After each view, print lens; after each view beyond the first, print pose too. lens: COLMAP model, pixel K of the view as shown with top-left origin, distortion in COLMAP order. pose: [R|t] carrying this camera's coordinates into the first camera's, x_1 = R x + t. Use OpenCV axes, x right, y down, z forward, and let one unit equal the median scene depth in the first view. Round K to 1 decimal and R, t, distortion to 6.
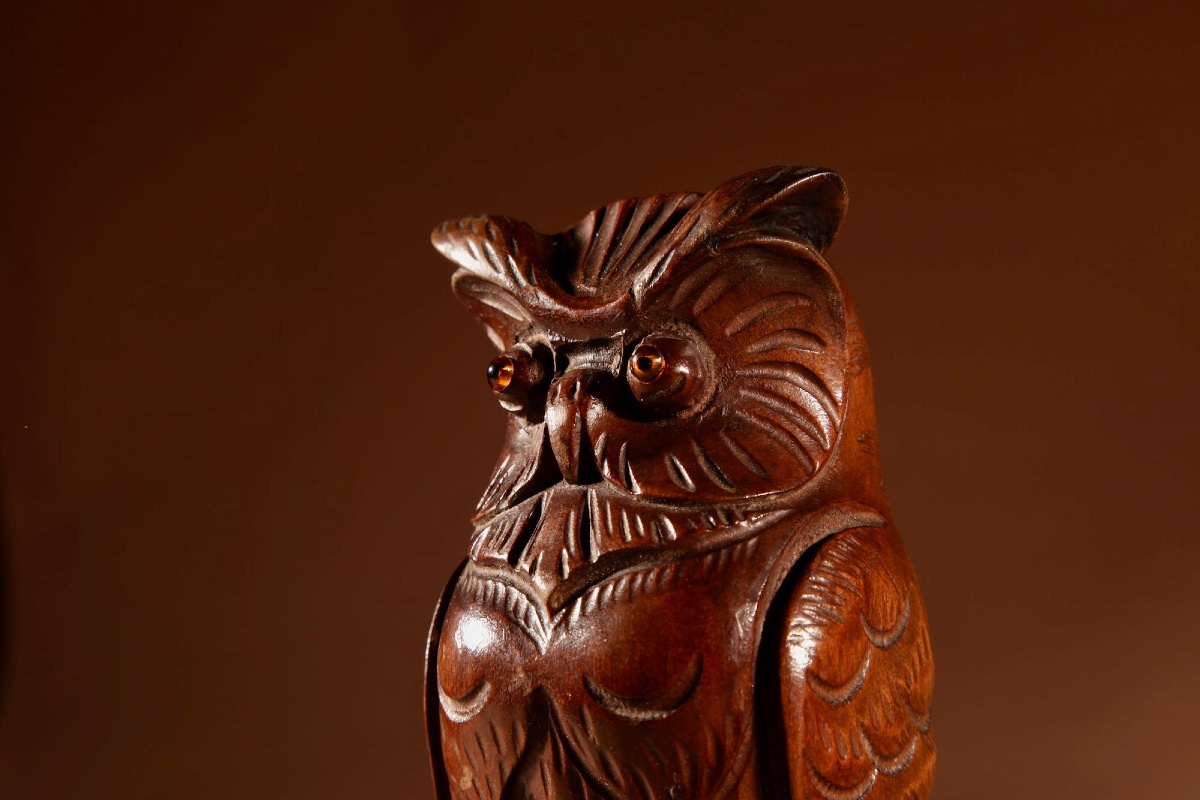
lens RADIAL K [[3175.5, 0, 600.0], [0, 3175.5, 400.0], [0, 0, 1]] dist [0.383255, 0.222544]
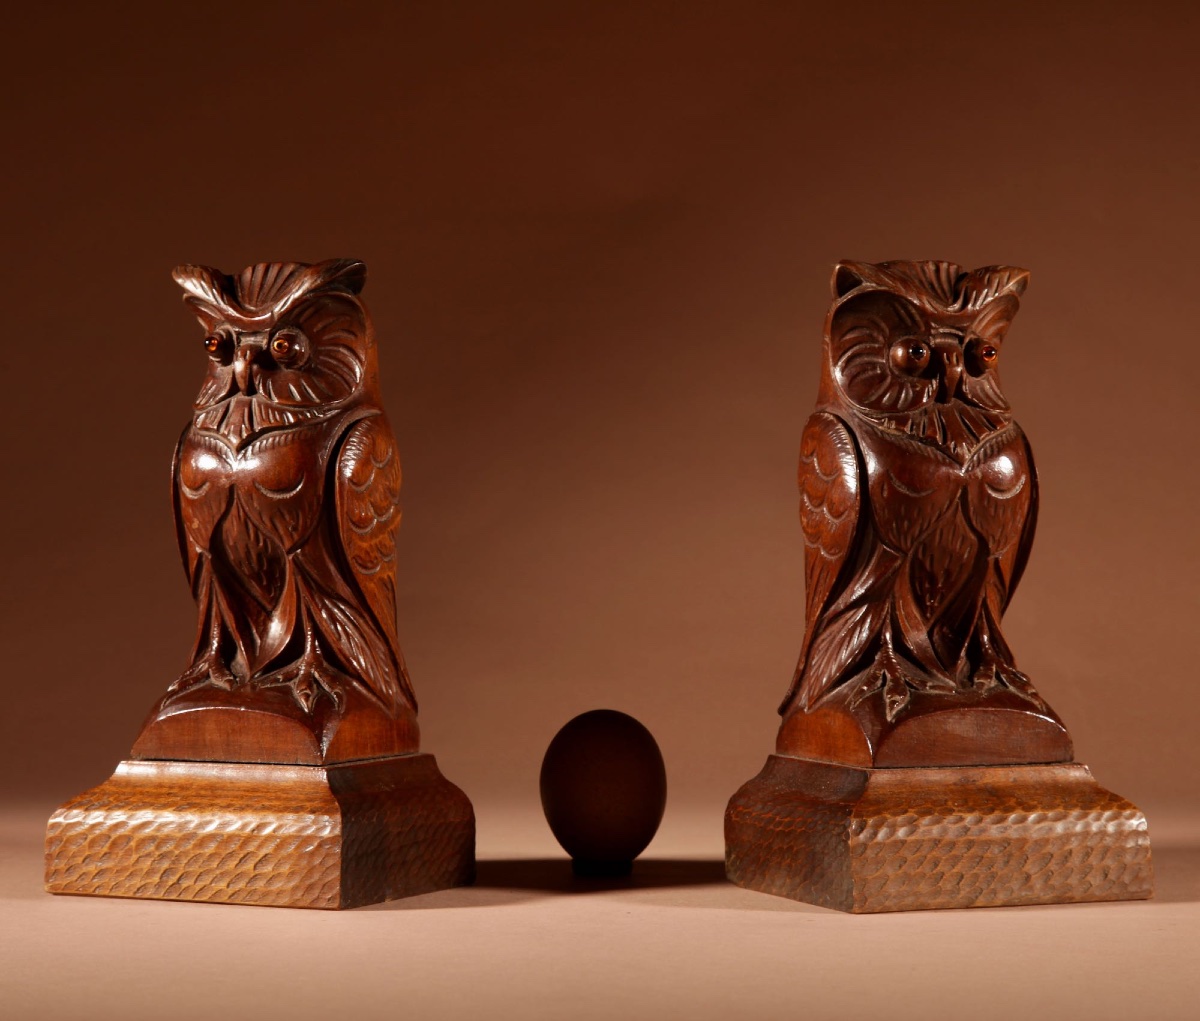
lens RADIAL K [[3009.0, 0, 600.0], [0, 3009.0, 510.5], [0, 0, 1]] dist [0.001513, -0.114013]
pose [[0.986040, 0.007413, 0.166346, -0.117007], [-0.024111, 0.994836, 0.098587, -0.111344], [-0.164756, -0.101221, 0.981127, -1.174172]]
